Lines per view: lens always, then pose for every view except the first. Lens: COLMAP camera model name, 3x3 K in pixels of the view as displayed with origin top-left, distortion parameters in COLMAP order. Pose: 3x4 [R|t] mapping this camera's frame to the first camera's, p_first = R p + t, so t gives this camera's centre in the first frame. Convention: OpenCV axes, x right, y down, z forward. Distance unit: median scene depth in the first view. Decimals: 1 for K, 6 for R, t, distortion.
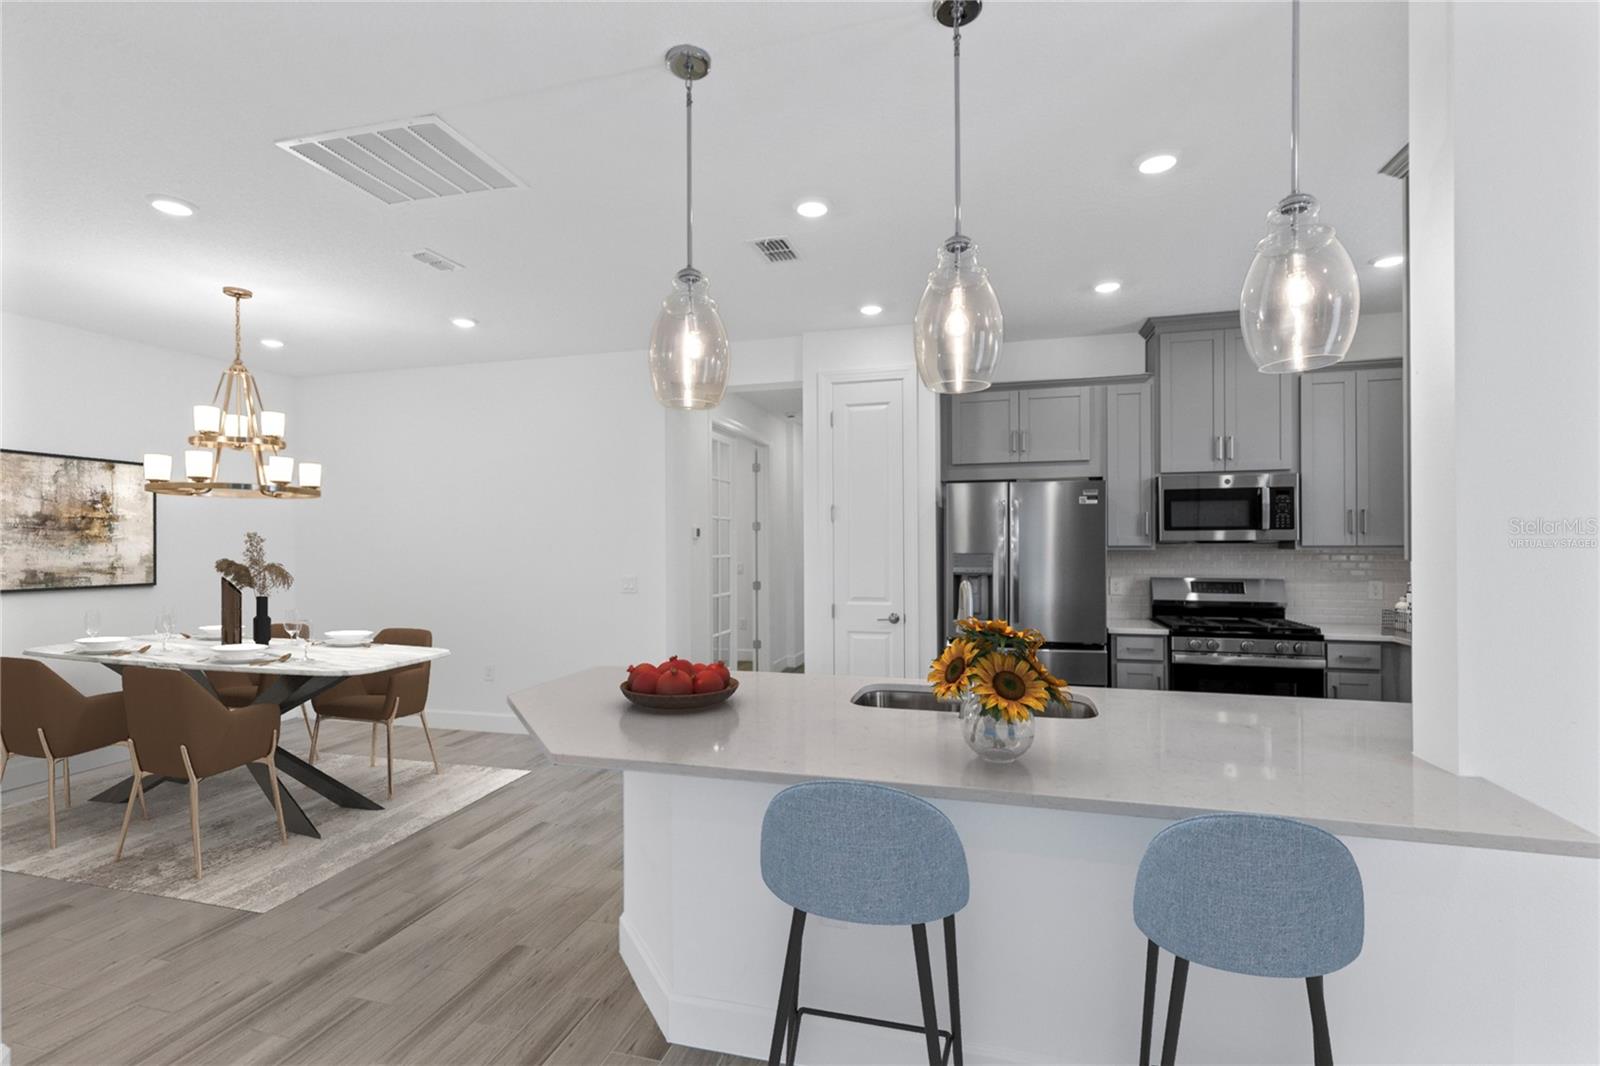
lens RADIAL K [[735.8, 0, 800.0], [0, 735.8, 533.0], [0, 0, 1]] dist [0.009467, 0.000060]
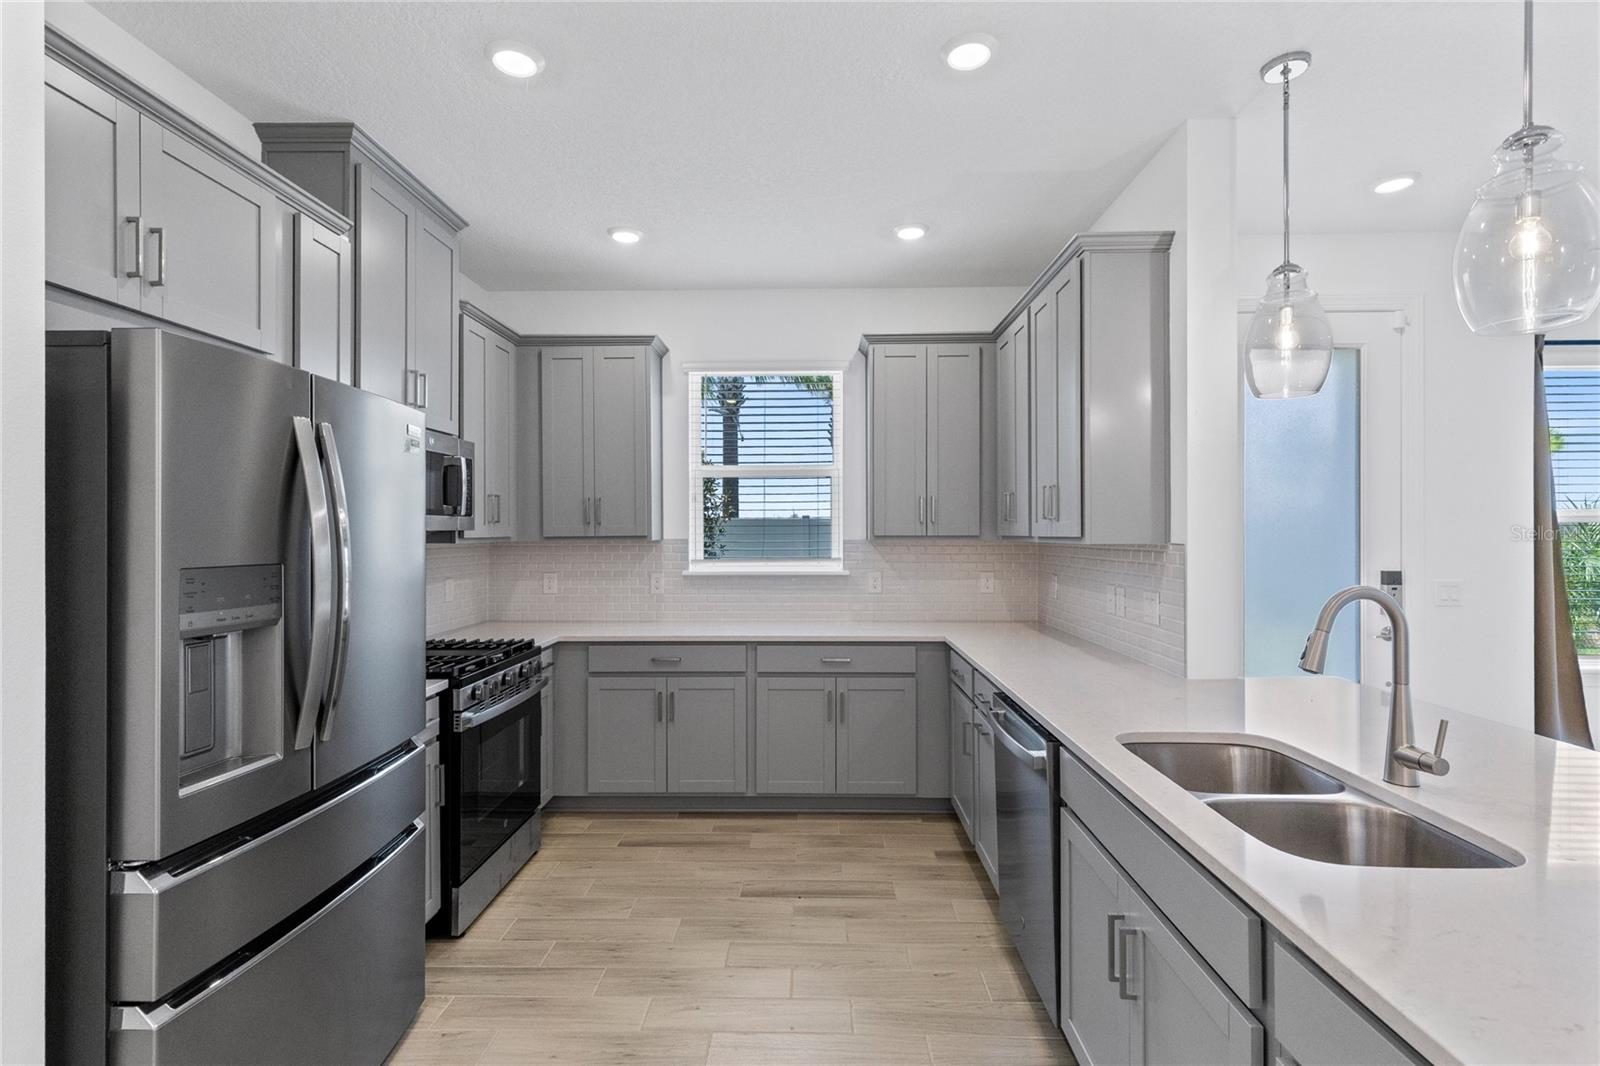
lens RADIAL K [[738.7, 0, 798.8], [0, 738.7, 526.1], [0, 0, 1]] dist [0.000575, 0.000041]
pose [[-0.243576, 0.012798, 0.969797, -0.143143], [-0.004902, 0.999884, -0.014426, 0.013453], [-0.969869, -0.008268, -0.243485, 0.841895]]
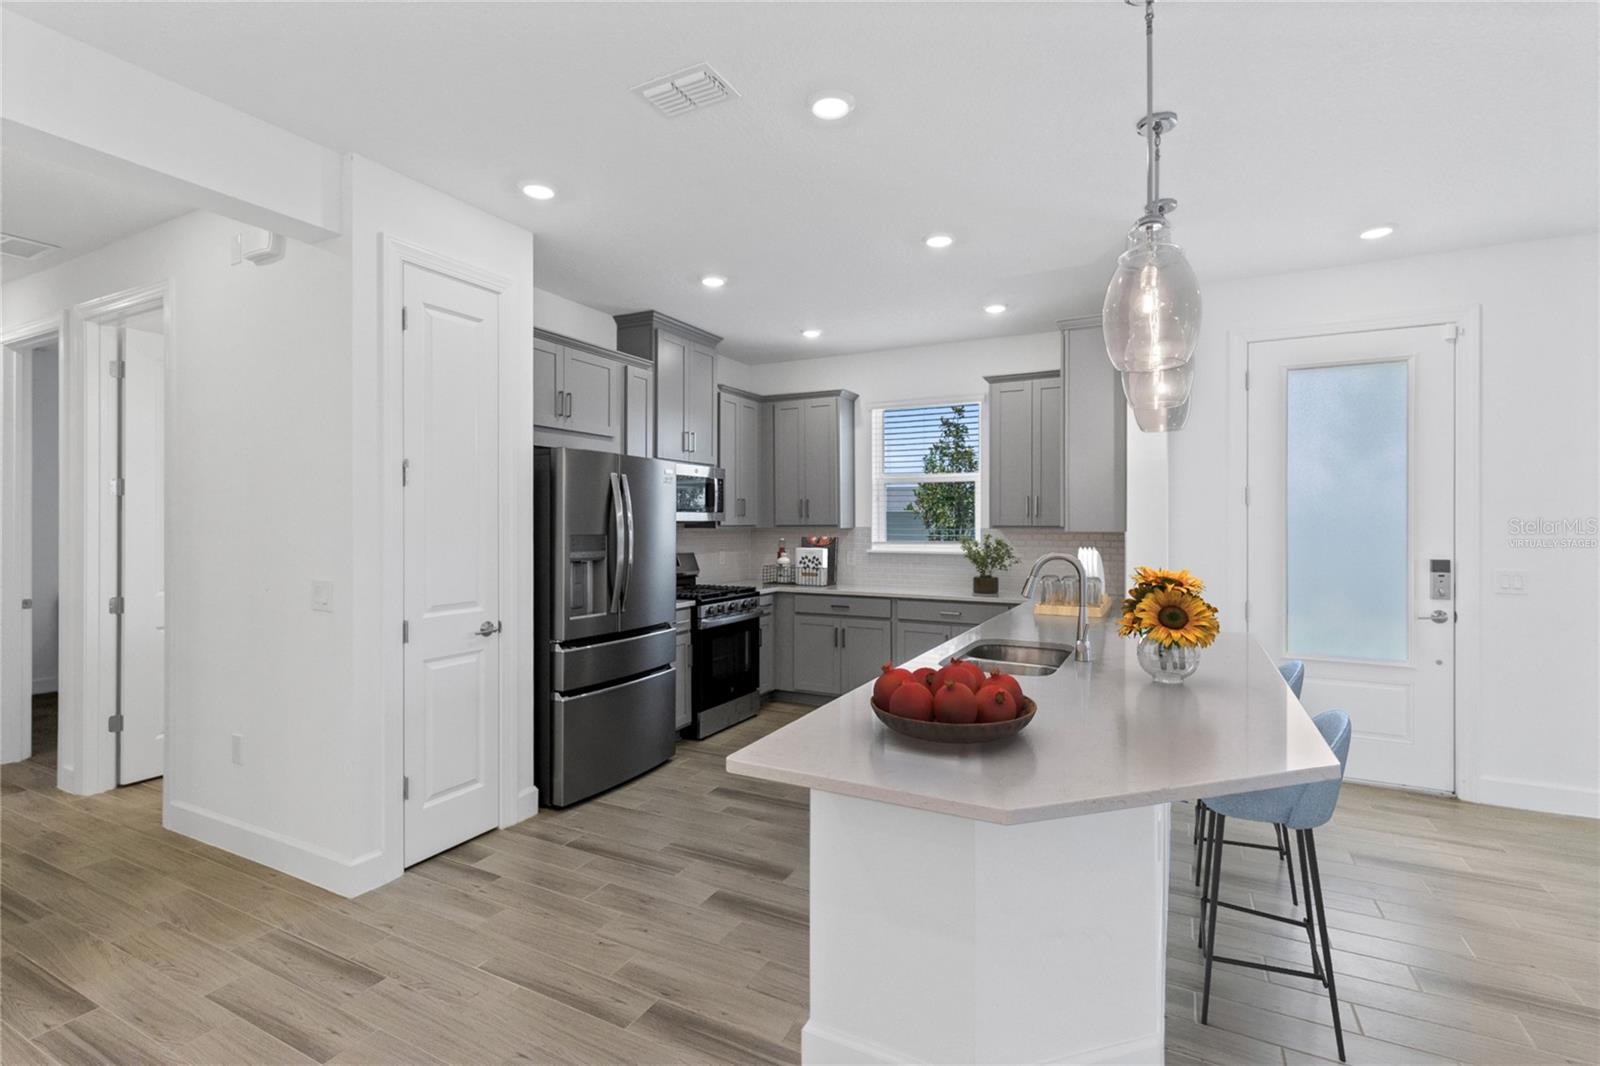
lens RADIAL K [[726.8, 0, 799.4], [0, 726.8, 519.8], [0, 0, 1]] dist [0.001568, 0.000256]
pose [[0.203612, 0.008482, 0.979015, -0.523928], [-0.011259, 0.999917, -0.006322, 0.013383], [-0.978987, -0.009736, 0.203691, 0.602354]]
